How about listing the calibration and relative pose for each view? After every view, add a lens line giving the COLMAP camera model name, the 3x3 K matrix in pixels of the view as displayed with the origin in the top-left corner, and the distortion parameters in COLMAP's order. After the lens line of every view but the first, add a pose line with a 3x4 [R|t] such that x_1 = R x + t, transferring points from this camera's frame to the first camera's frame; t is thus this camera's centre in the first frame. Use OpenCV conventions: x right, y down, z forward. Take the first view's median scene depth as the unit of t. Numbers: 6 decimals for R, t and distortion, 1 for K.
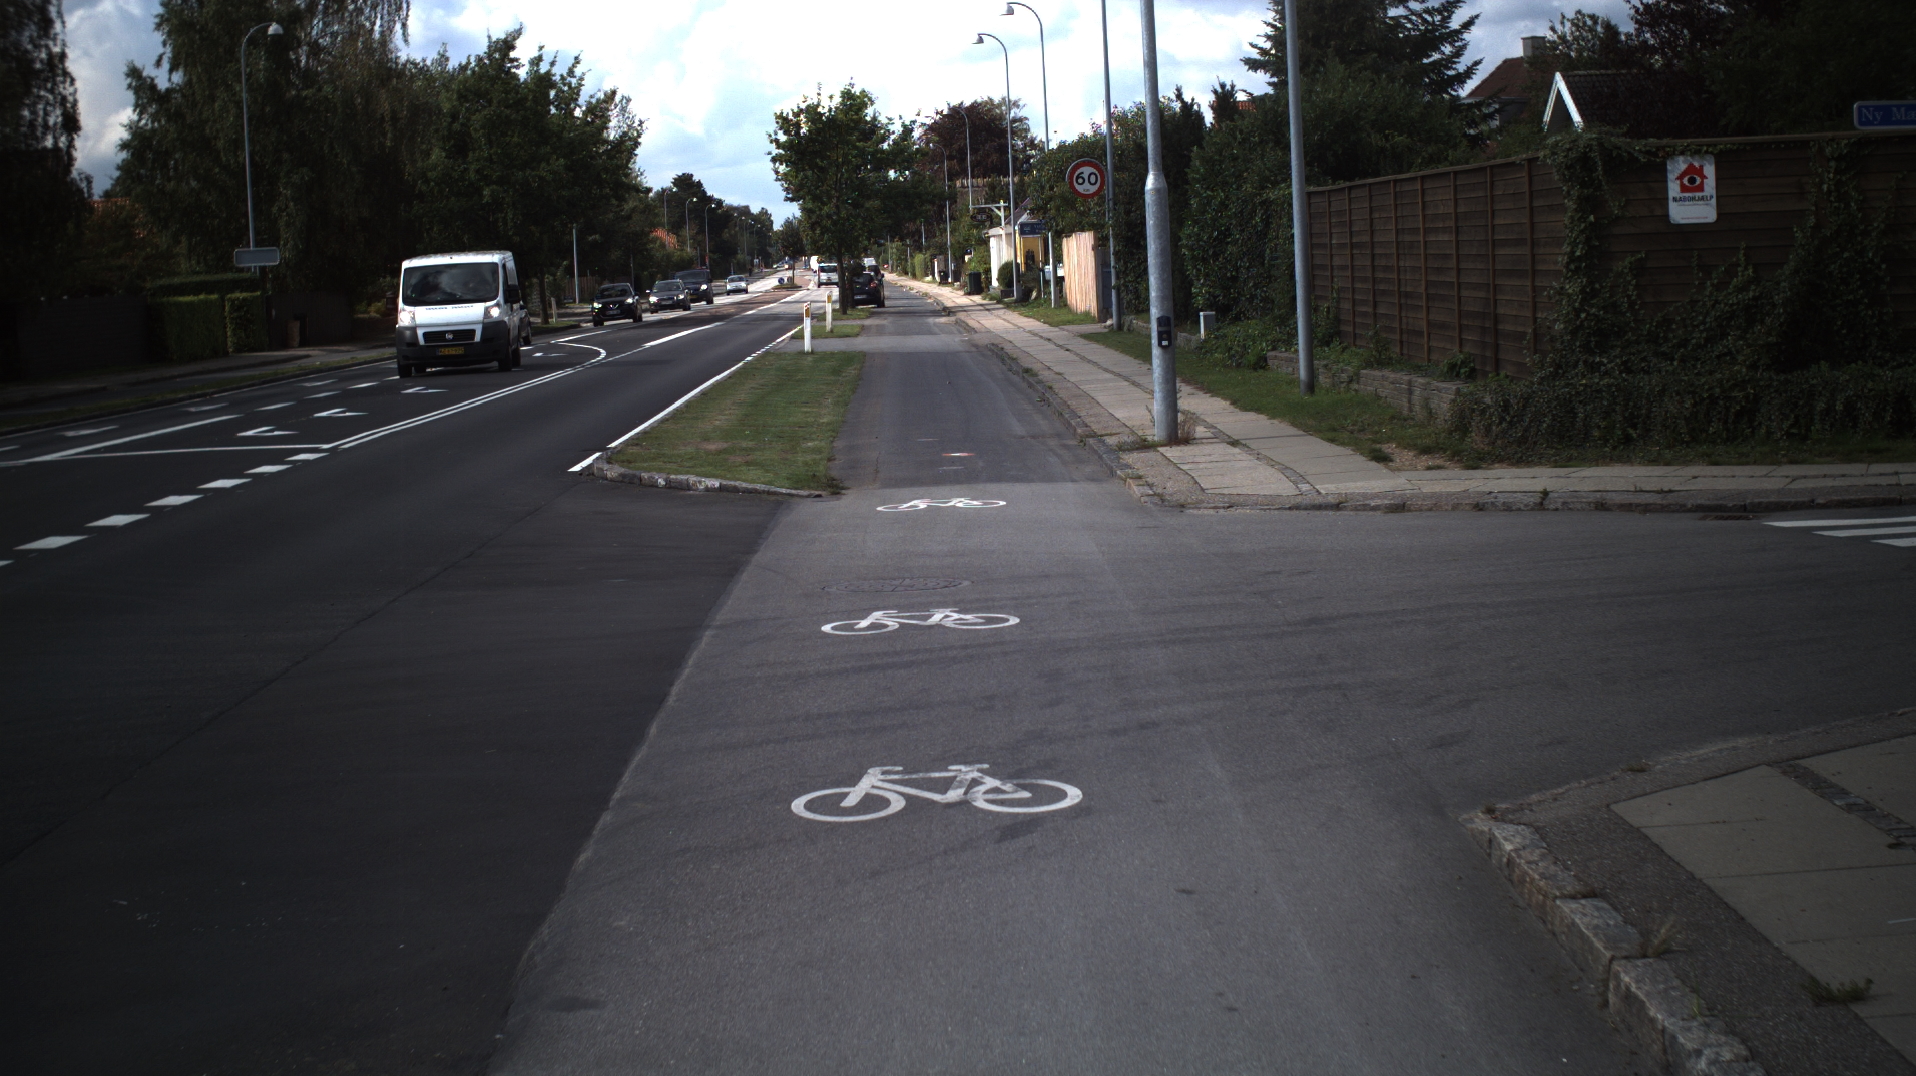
lens RADIAL K [[3008.5, 0, 958.0], [0, 3008.5, 538.0], [0, 0, 1]] dist [-0.236243, 0.088588]
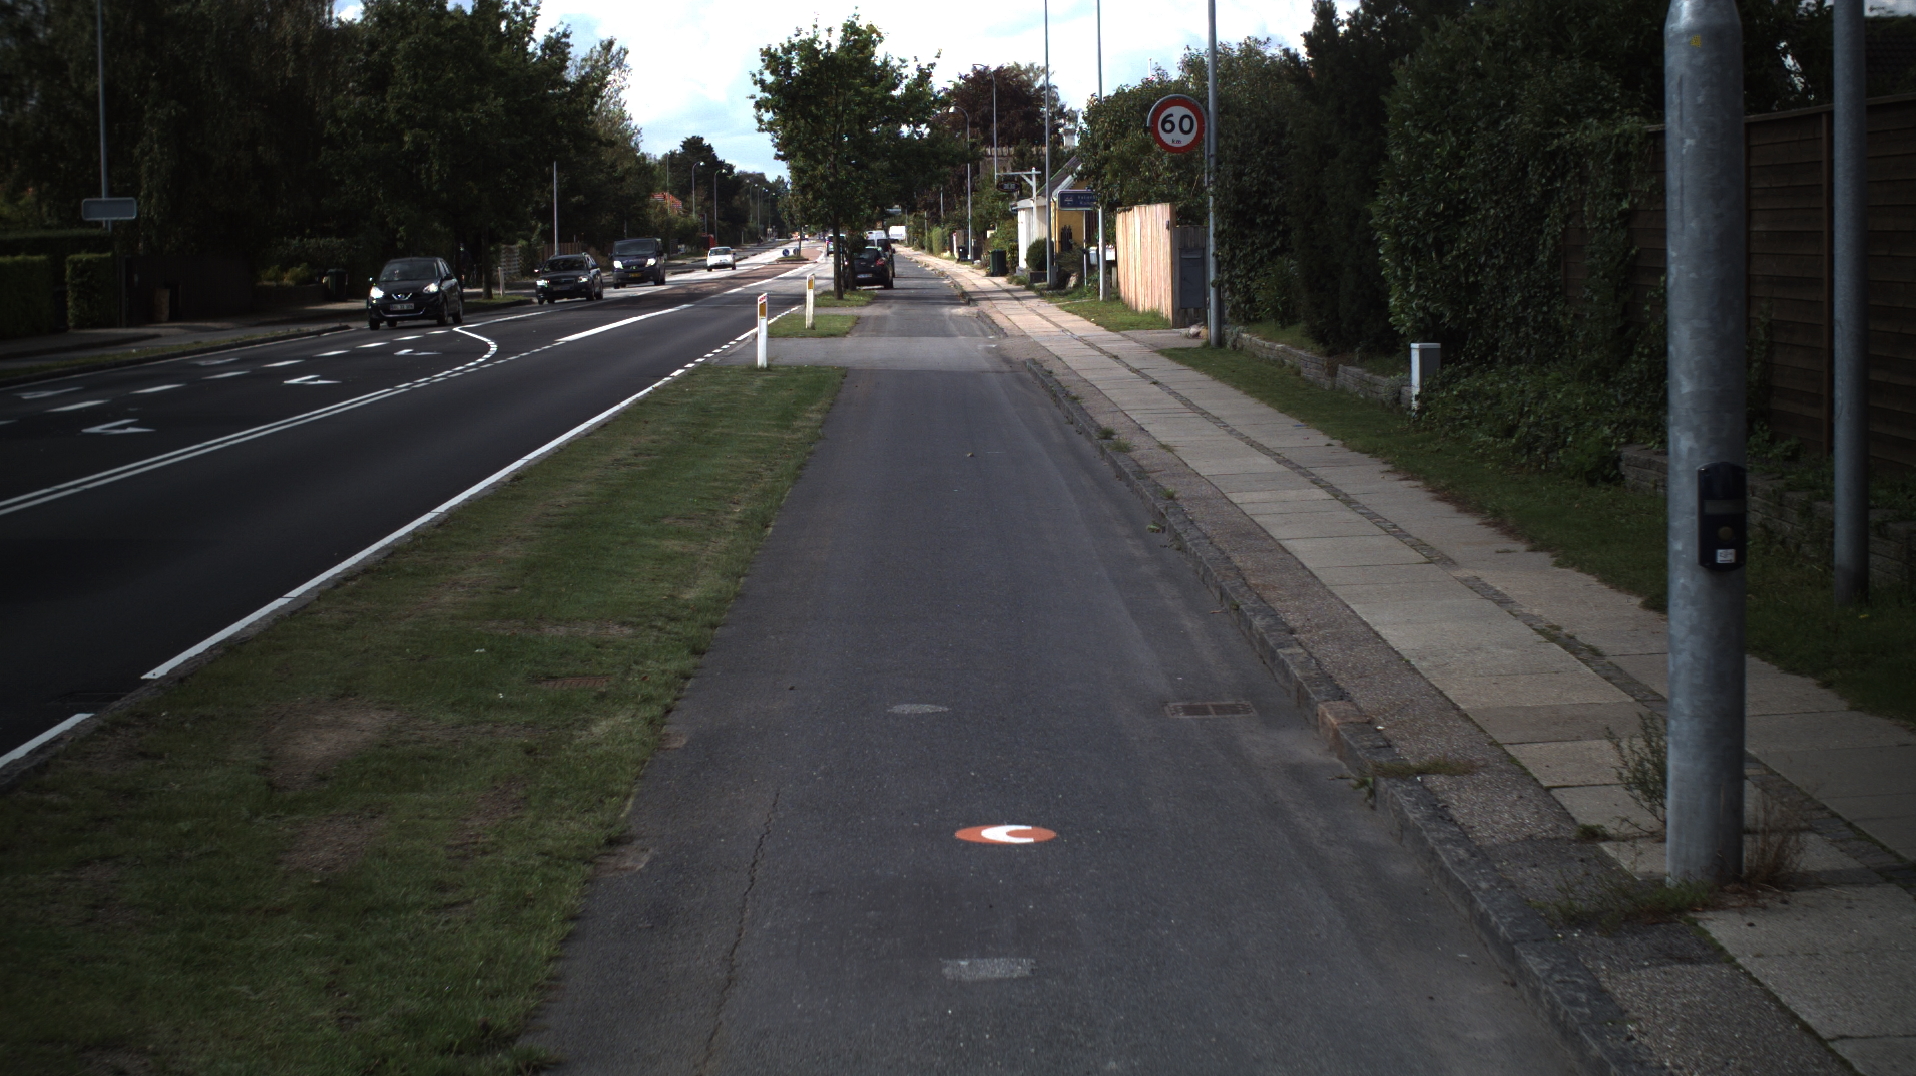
lens RADIAL K [[3008.5, 0, 958.0], [0, 3008.5, 538.0], [0, 0, 1]] dist [-0.236243, 0.088588]
pose [[0.999583, 0.028659, -0.003390, -0.001390], [-0.028630, 0.999554, 0.008493, -0.018132], [0.003632, -0.008393, 0.999958, 0.192195]]
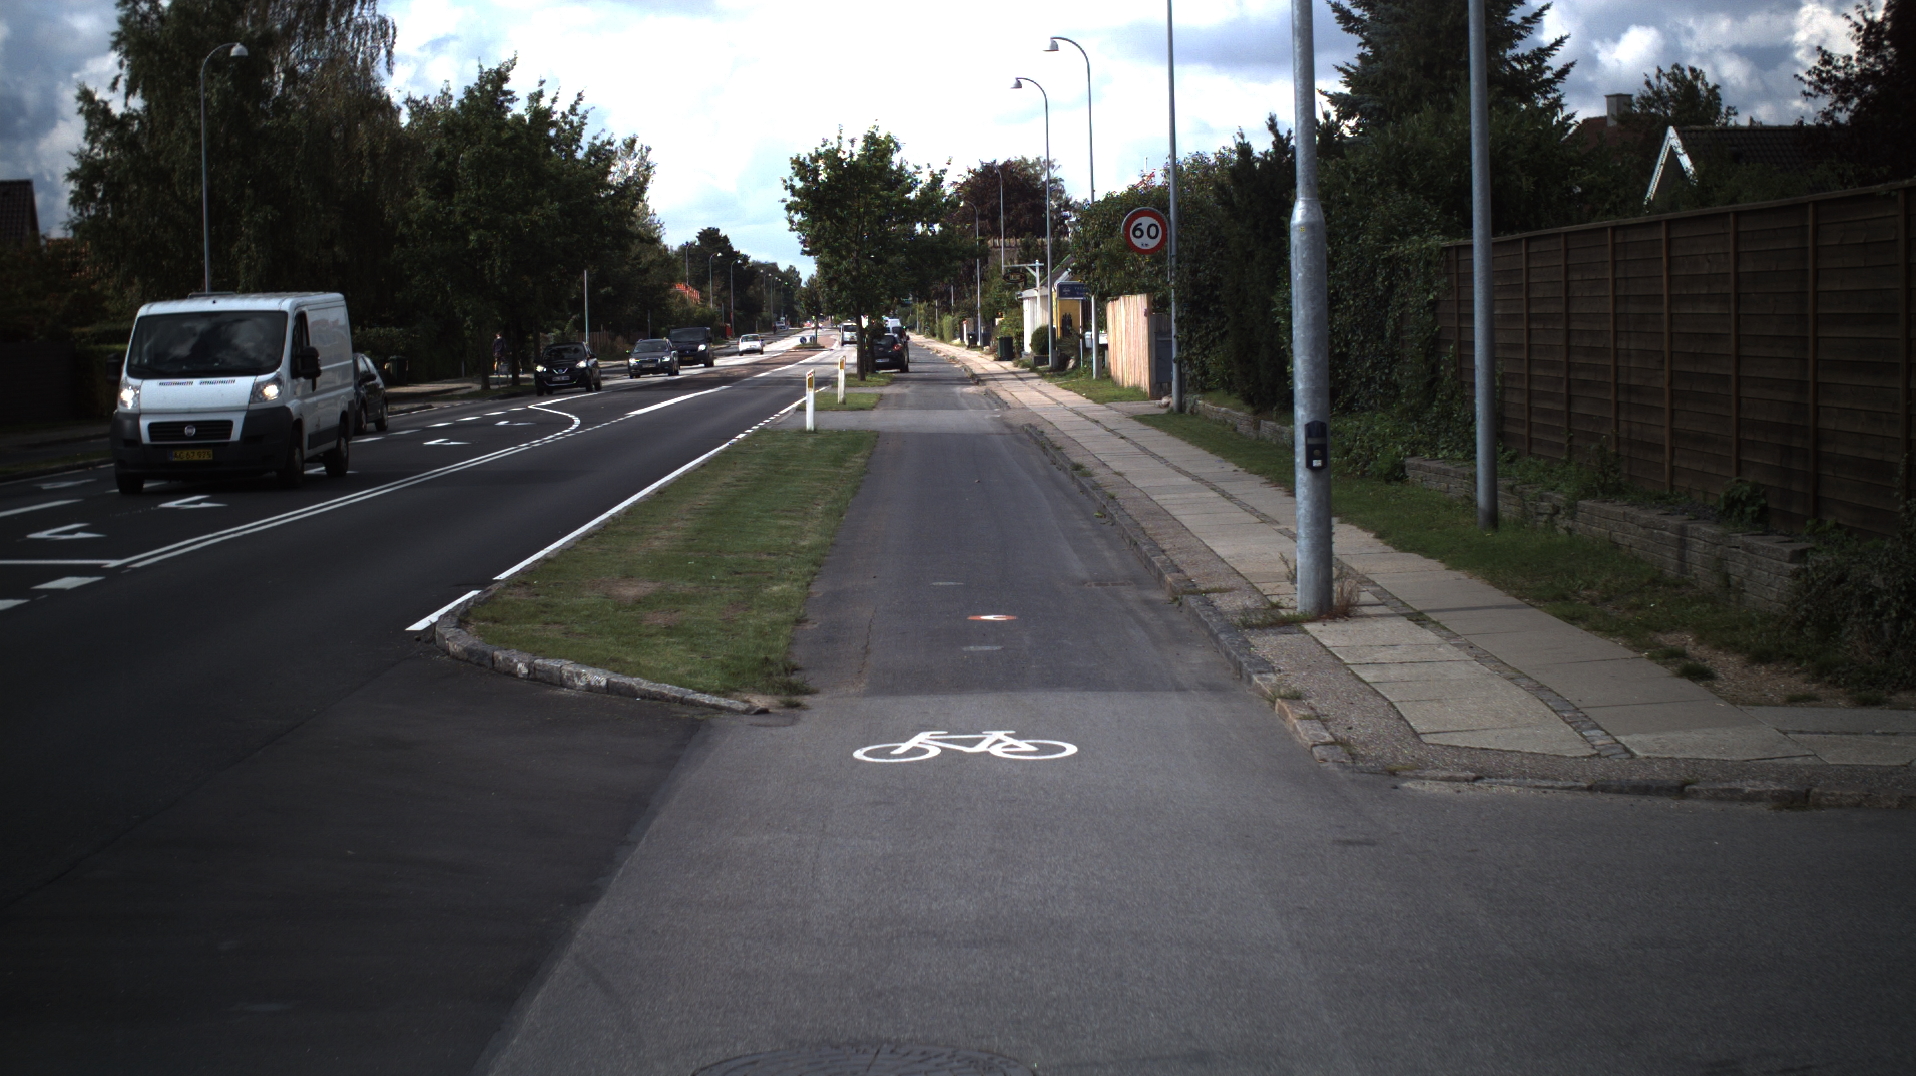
lens RADIAL K [[3008.5, 0, 958.0], [0, 3008.5, 538.0], [0, 0, 1]] dist [-0.236243, 0.088588]
pose [[0.999709, 0.022780, -0.007947, -0.000734], [-0.022939, 0.999526, -0.020550, -0.009136], [0.007475, 0.020726, 0.999757, 0.096188]]
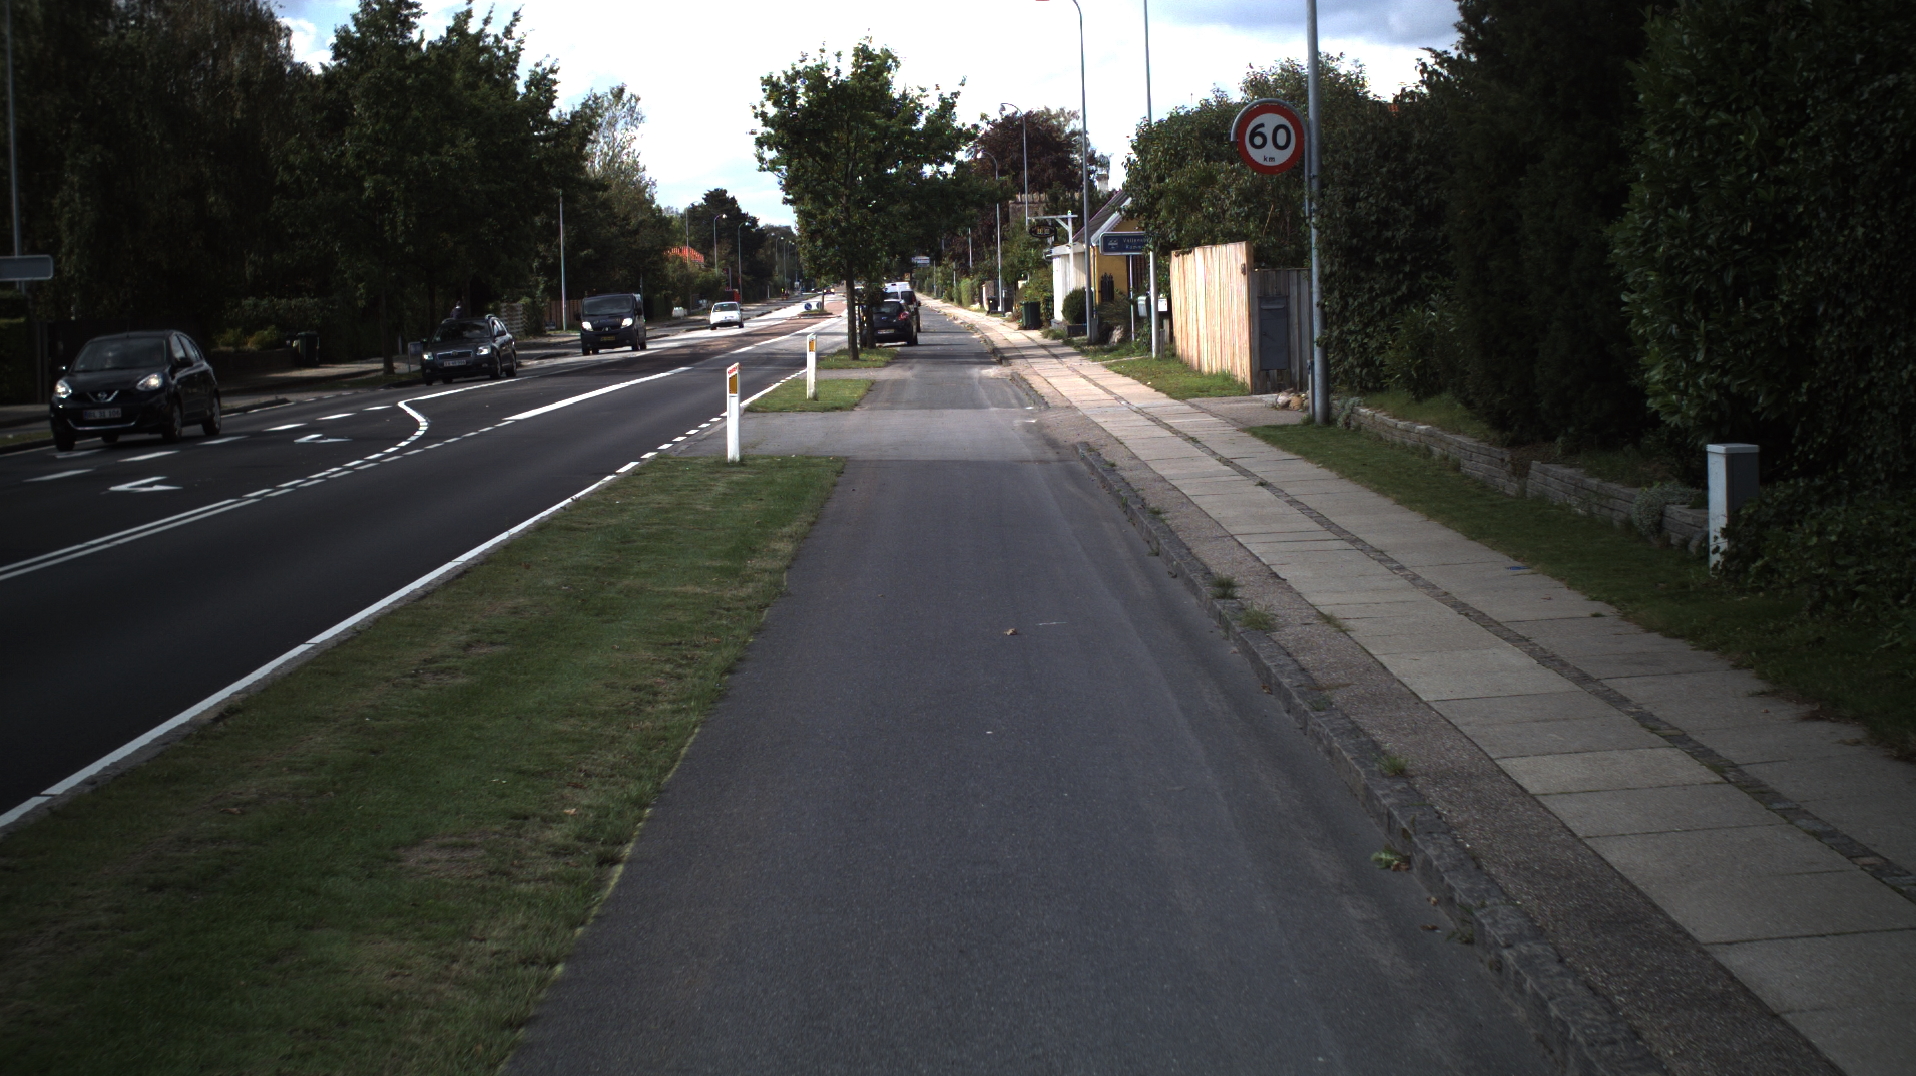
lens RADIAL K [[3008.5, 0, 958.0], [0, 3008.5, 538.0], [0, 0, 1]] dist [-0.236243, 0.088588]
pose [[0.999766, 0.015685, -0.014877, -0.001978], [-0.015811, 0.999840, -0.008386, -0.026688], [0.014743, 0.008620, 0.999854, 0.288181]]
